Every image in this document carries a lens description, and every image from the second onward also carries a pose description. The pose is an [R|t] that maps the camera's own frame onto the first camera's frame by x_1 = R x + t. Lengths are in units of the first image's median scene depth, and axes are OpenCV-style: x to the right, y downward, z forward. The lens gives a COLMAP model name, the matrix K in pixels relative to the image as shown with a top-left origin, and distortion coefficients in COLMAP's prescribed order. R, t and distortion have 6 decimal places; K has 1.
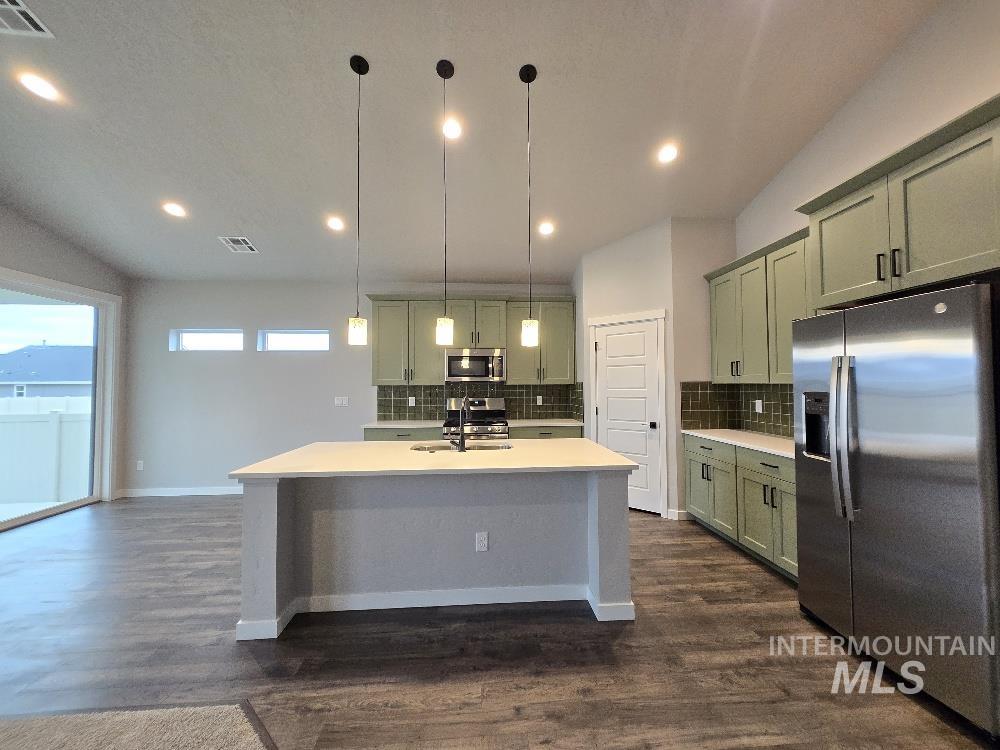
lens RADIAL K [[394.6, 0, 506.6], [0, 394.6, 371.9], [0, 0, 1]] dist [-0.001013, -0.000236]
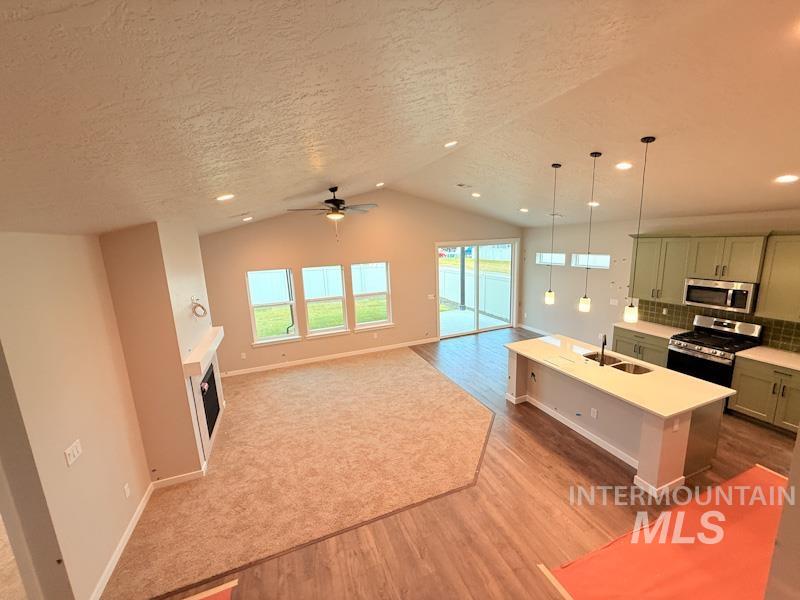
lens RADIAL K [[317.8, 0, 397.9], [0, 317.8, 300.7], [0, 0, 1]] dist [0.001145, 0.000042]
pose [[0.280894, 0.174402, -0.943760, 0.579322], [0.078368, 0.975899, 0.203666, -0.281678], [0.956534, -0.131169, 0.260456, -0.149946]]
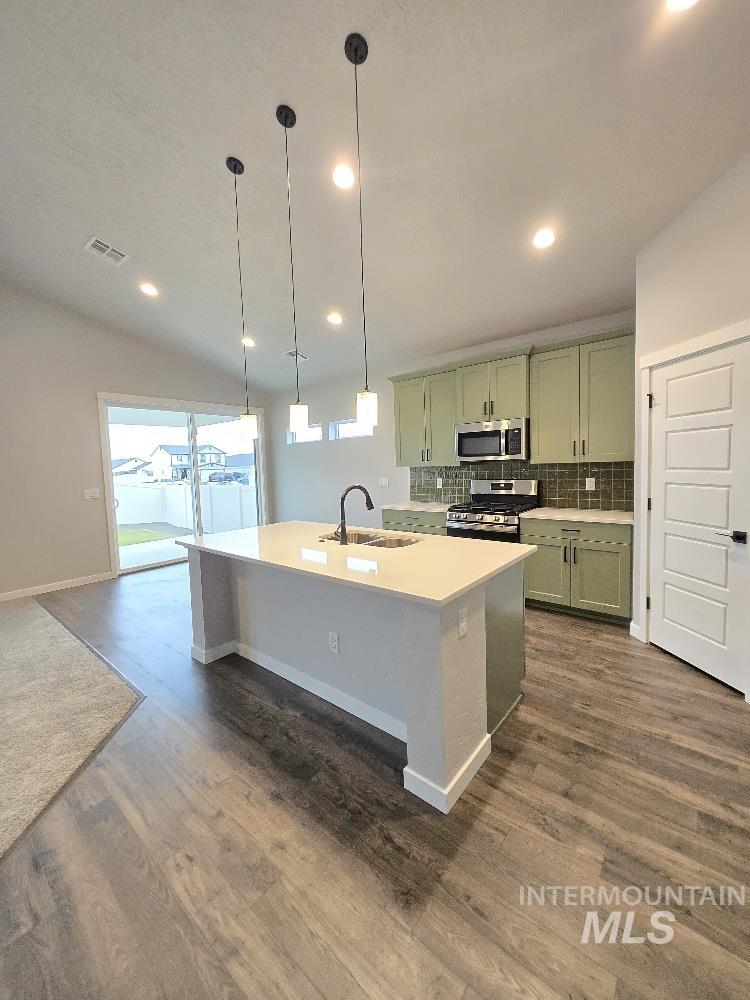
lens RADIAL K [[392.5, 0, 373.1], [0, 392.5, 490.7], [0, 0, 1]] dist [0.002477, 0.000115]
pose [[0.714607, 0.028304, -0.698953, 0.352946], [0.053511, 0.994042, 0.094963, -0.006480], [0.697476, -0.105263, 0.708835, 0.240996]]
